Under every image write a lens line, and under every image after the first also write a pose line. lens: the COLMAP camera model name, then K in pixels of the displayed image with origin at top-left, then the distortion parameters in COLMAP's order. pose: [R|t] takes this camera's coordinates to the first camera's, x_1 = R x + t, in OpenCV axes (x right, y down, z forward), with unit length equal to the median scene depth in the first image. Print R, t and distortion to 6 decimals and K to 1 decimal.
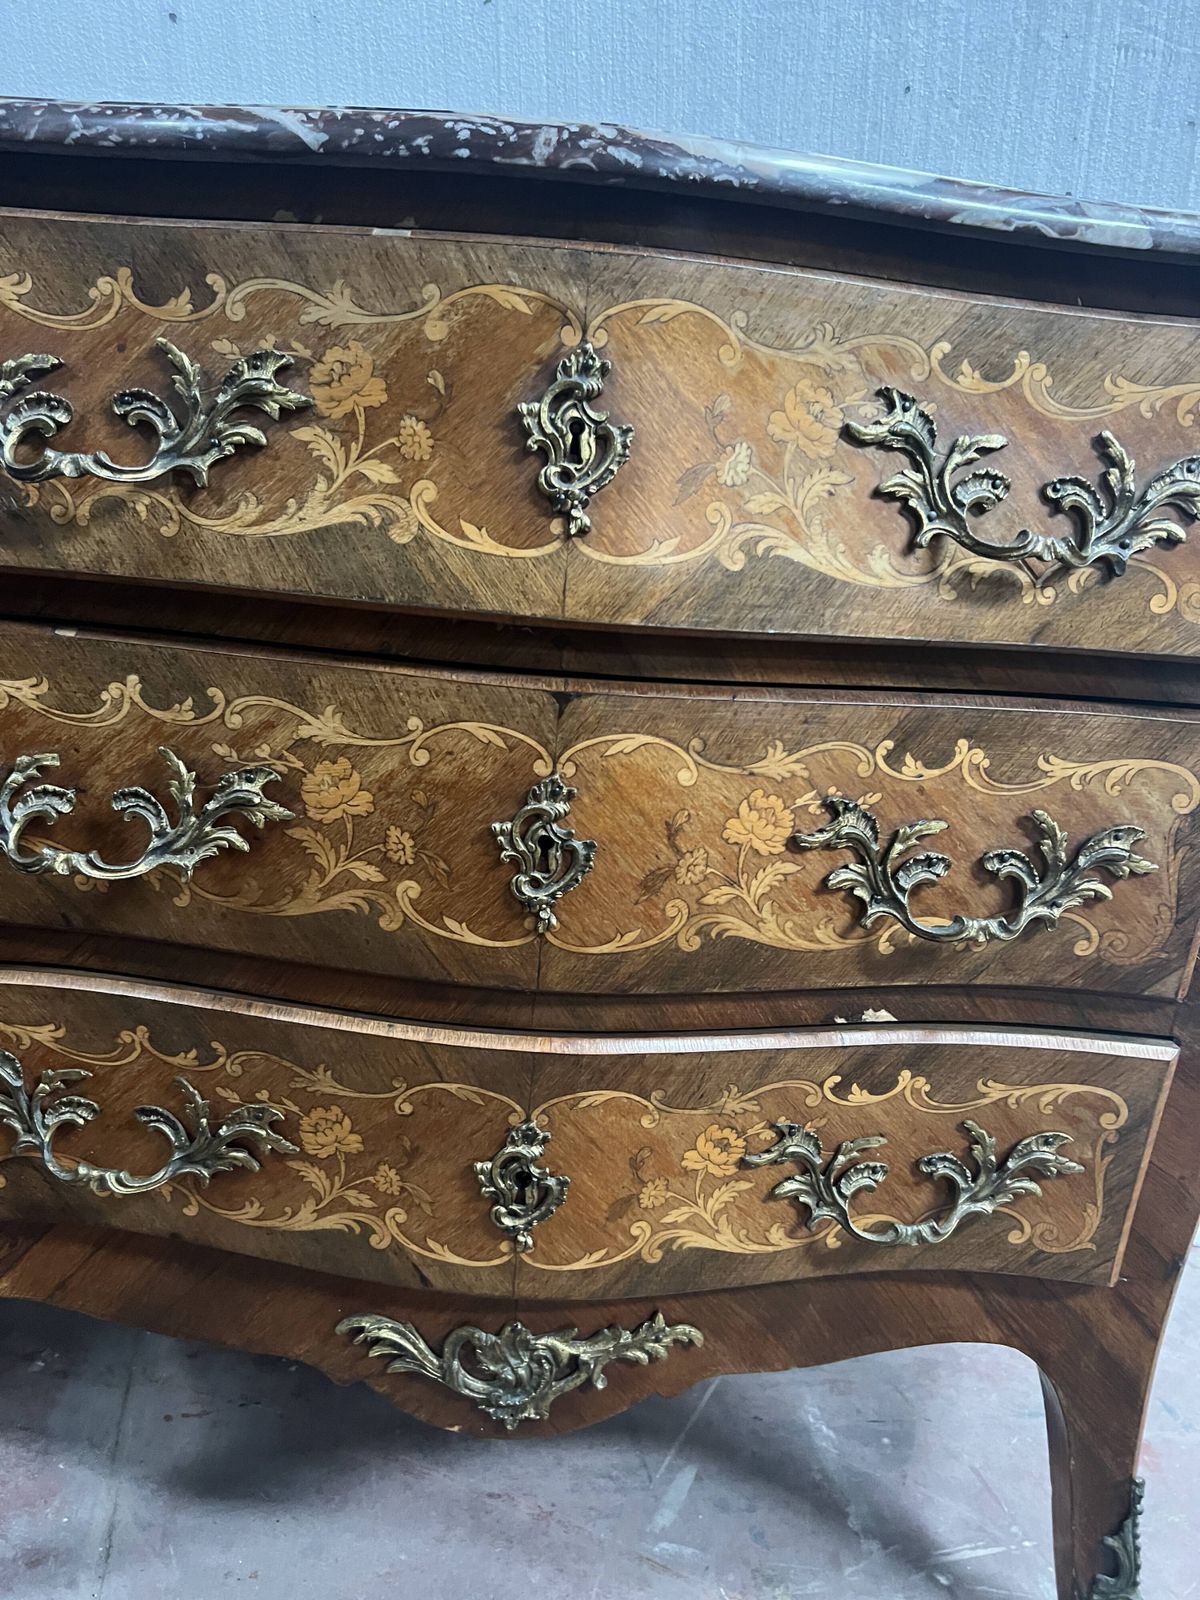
lens RADIAL K [[1207.4, 0, 580.5], [0, 1207.4, 812.9], [0, 0, 1]] dist [0.042621, -0.061617]
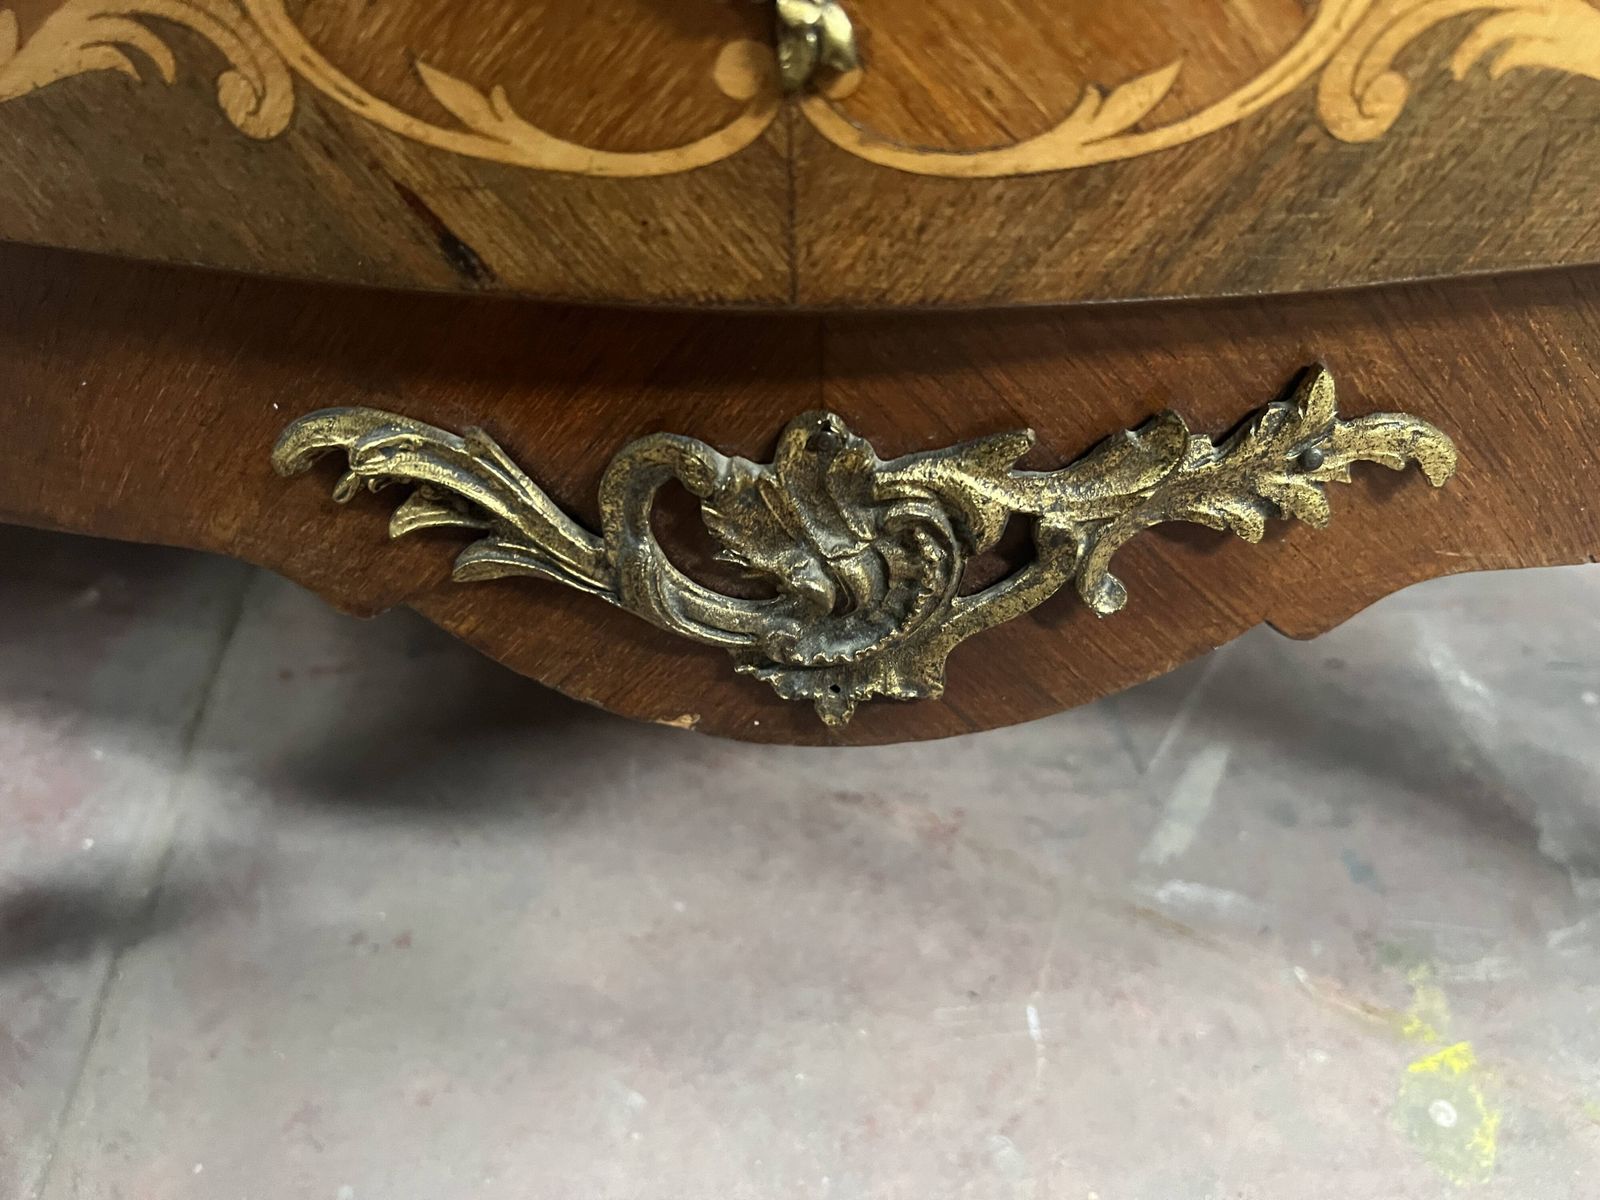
lens RADIAL K [[1207.4, 0, 807.7], [0, 1207.4, 590.2], [0, 0, 1]] dist [0.042621, -0.061617]
pose [[0.990349, -0.018906, -0.137303, -0.019732], [0.072614, 0.914586, 0.397819, 0.384734], [0.118054, -0.403950, 0.907132, 0.807111]]
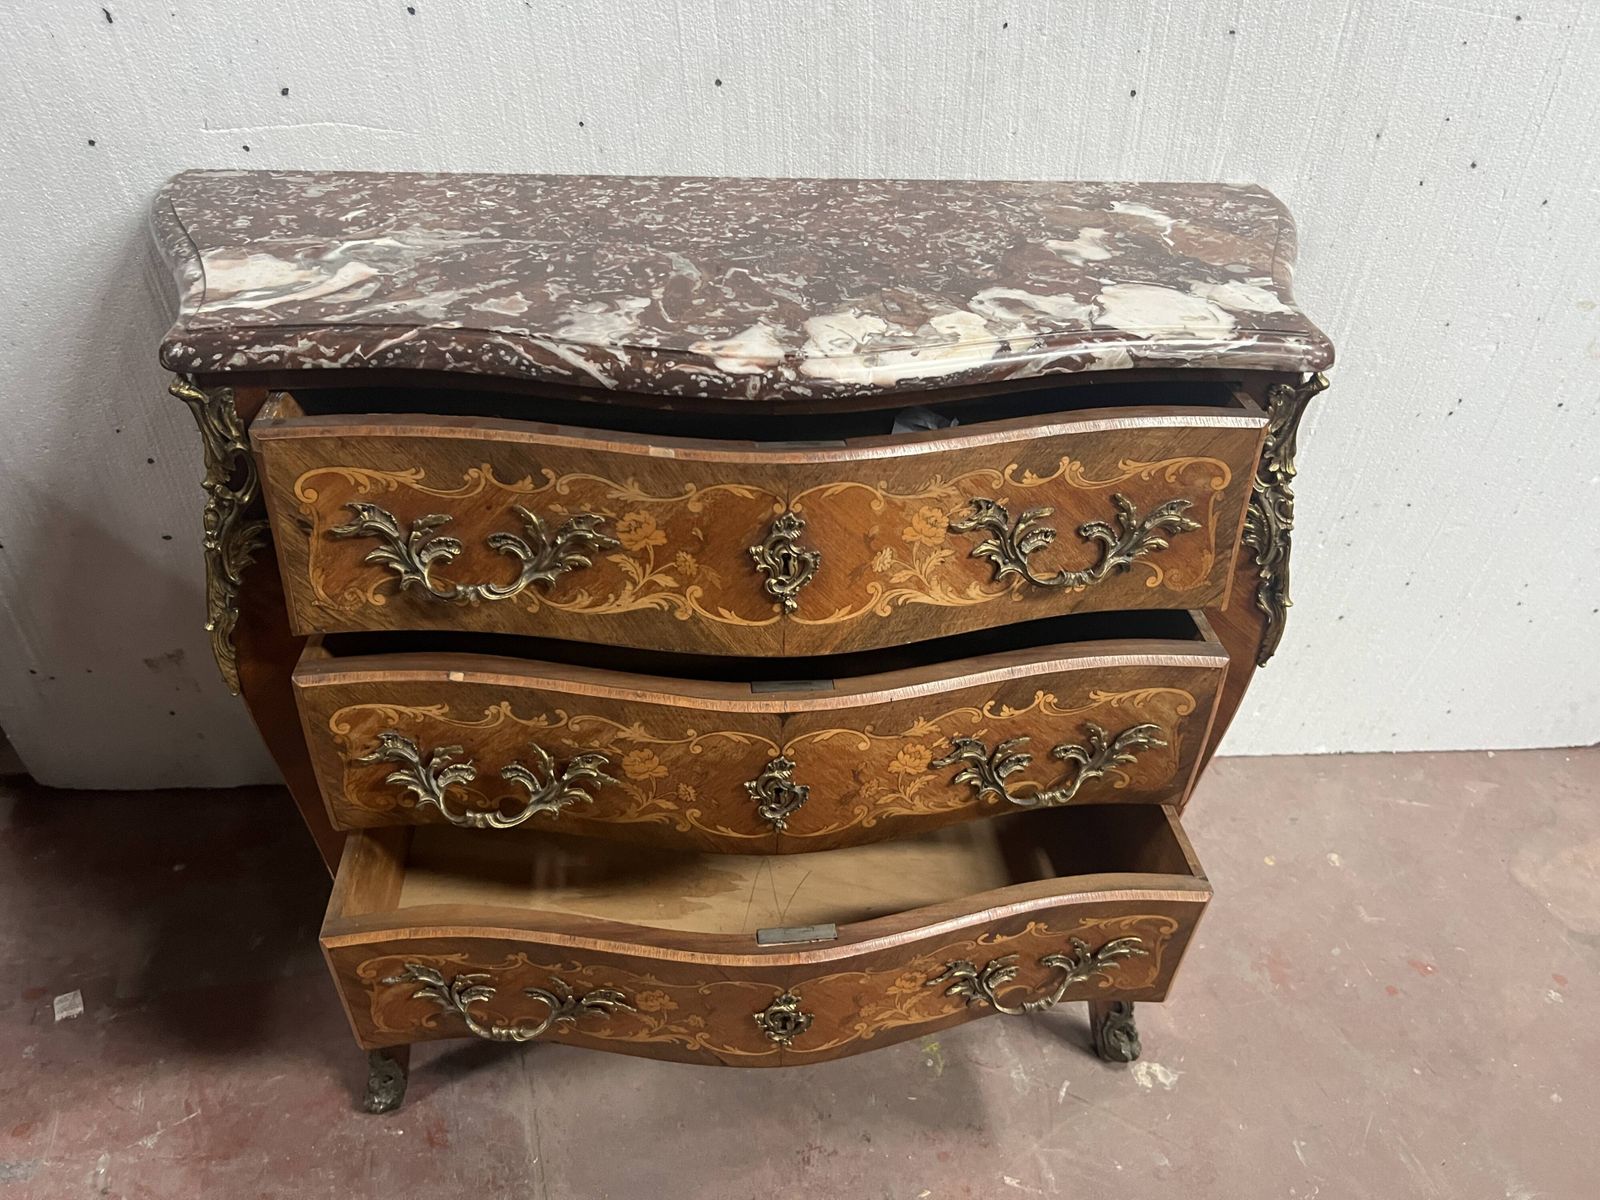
lens RADIAL K [[1180.6, 0, 803.8], [0, 1180.6, 554.9], [0, 0, 1]] dist [0.026236, -0.039236]
pose [[0.997017, -0.068973, 0.034646, -0.030203], [0.053507, 0.941127, 0.333793, -0.739560], [-0.055629, -0.330943, 0.942009, -0.426258]]
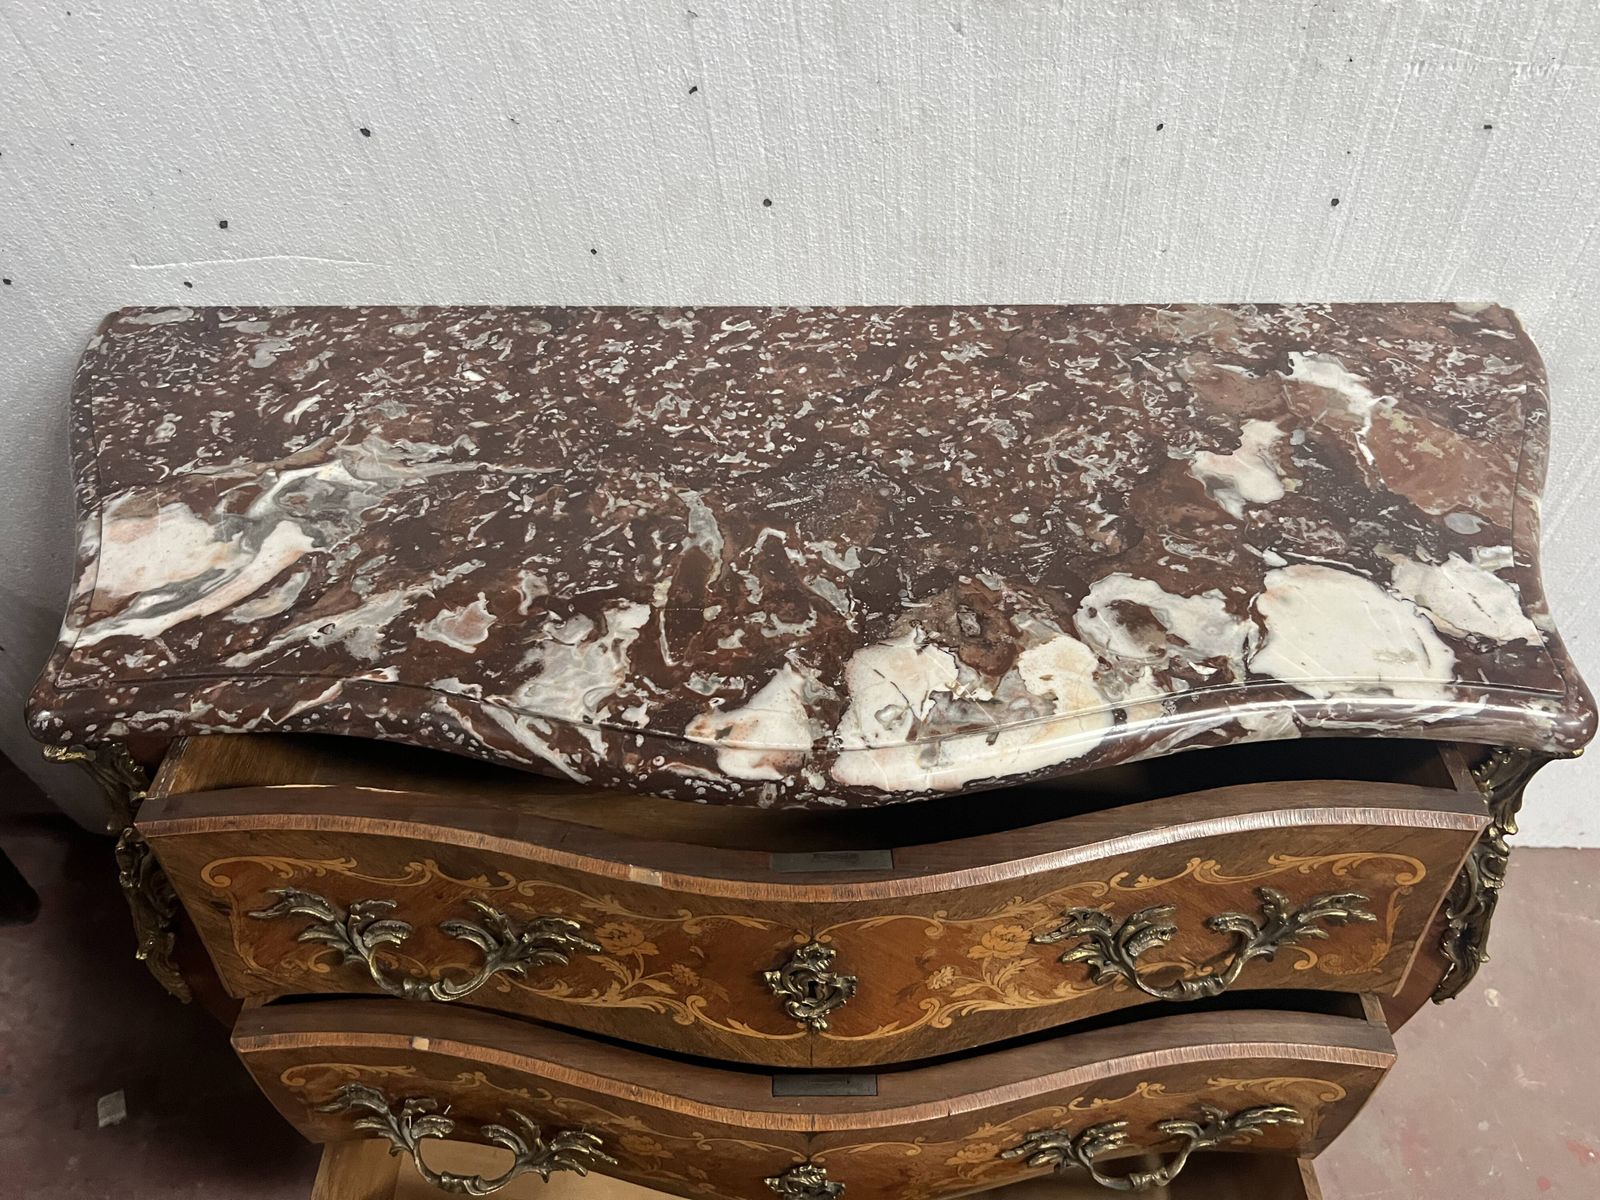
lens RADIAL K [[1207.4, 0, 795.5], [0, 1207.4, 576.6], [0, 0, 1]] dist [0.042621, -0.061617]
pose [[0.995791, -0.038213, -0.083307, 0.087440], [0.073844, 0.872903, 0.482273, -1.126054], [0.054290, -0.486395, 0.872051, 0.096401]]
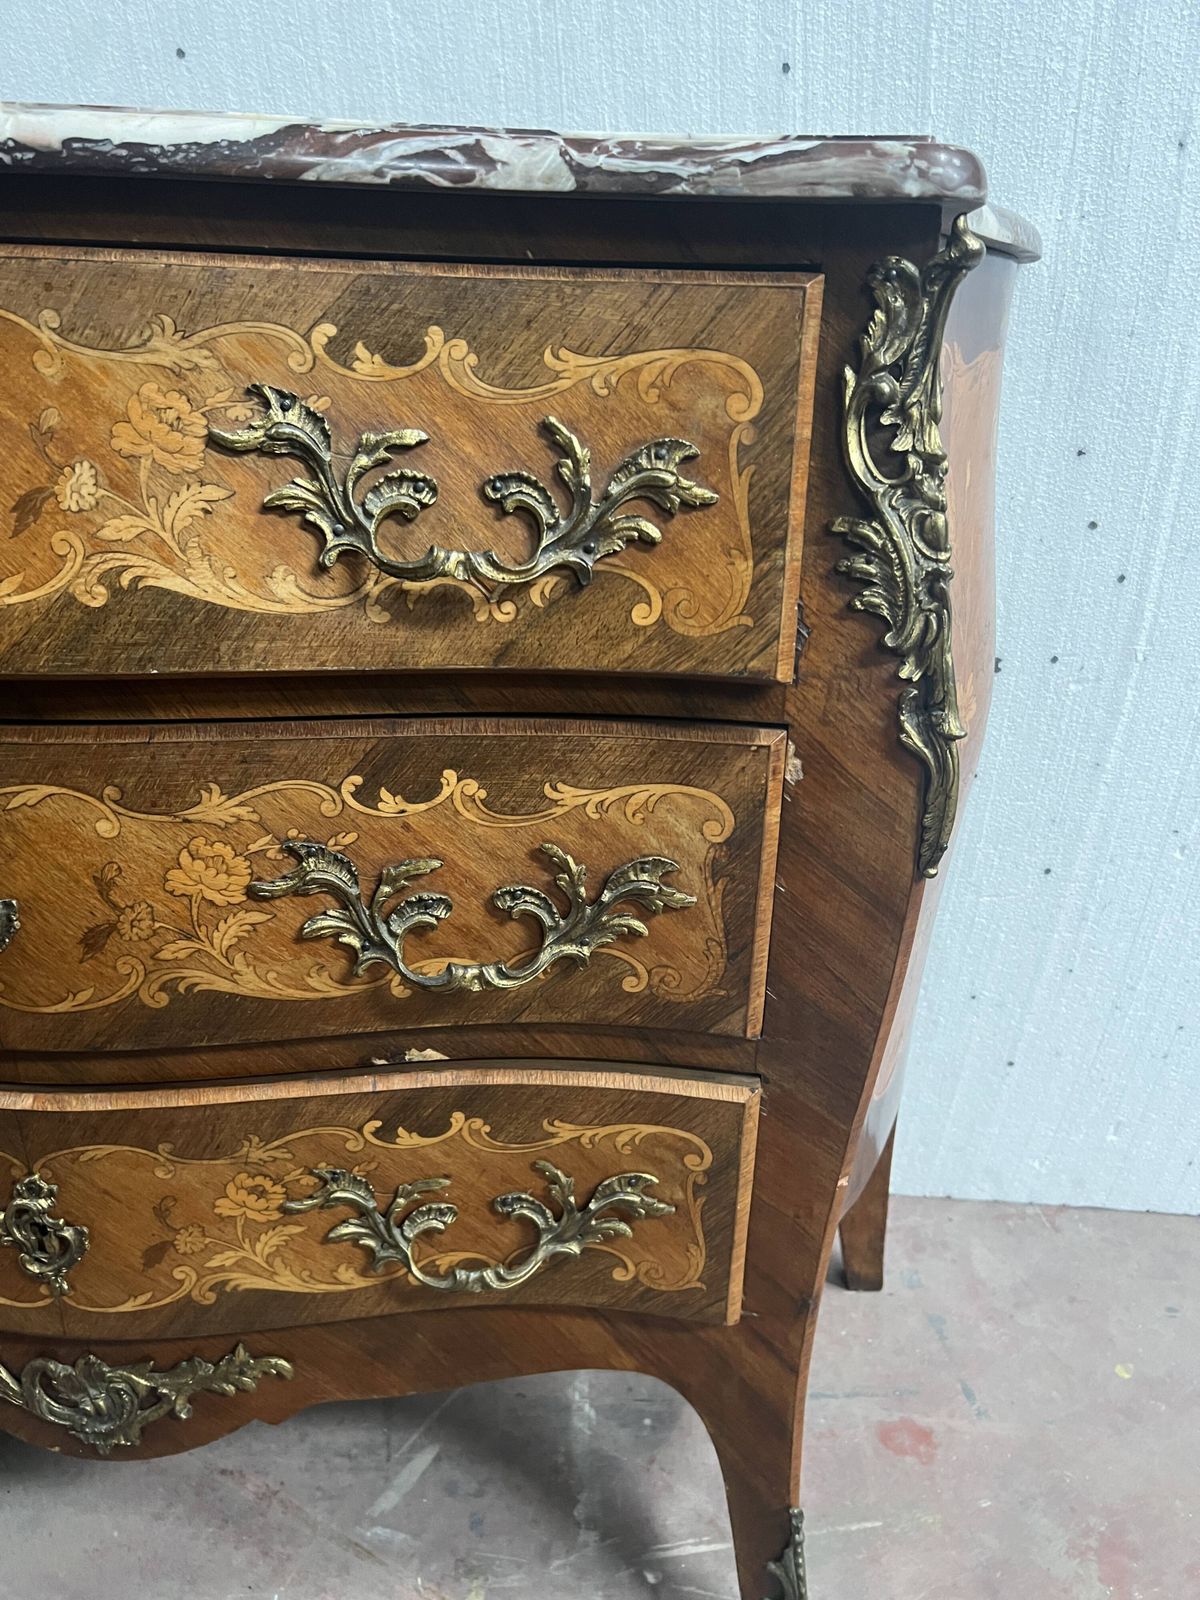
lens RADIAL K [[1207.4, 0, 603.8], [0, 1207.4, 815.2], [0, 0, 1]] dist [0.042621, -0.061617]
pose [[0.994602, -0.017484, -0.102281, 0.528339], [0.028234, 0.994111, 0.104621, -0.119016], [0.099849, -0.106944, 0.989239, 0.130327]]
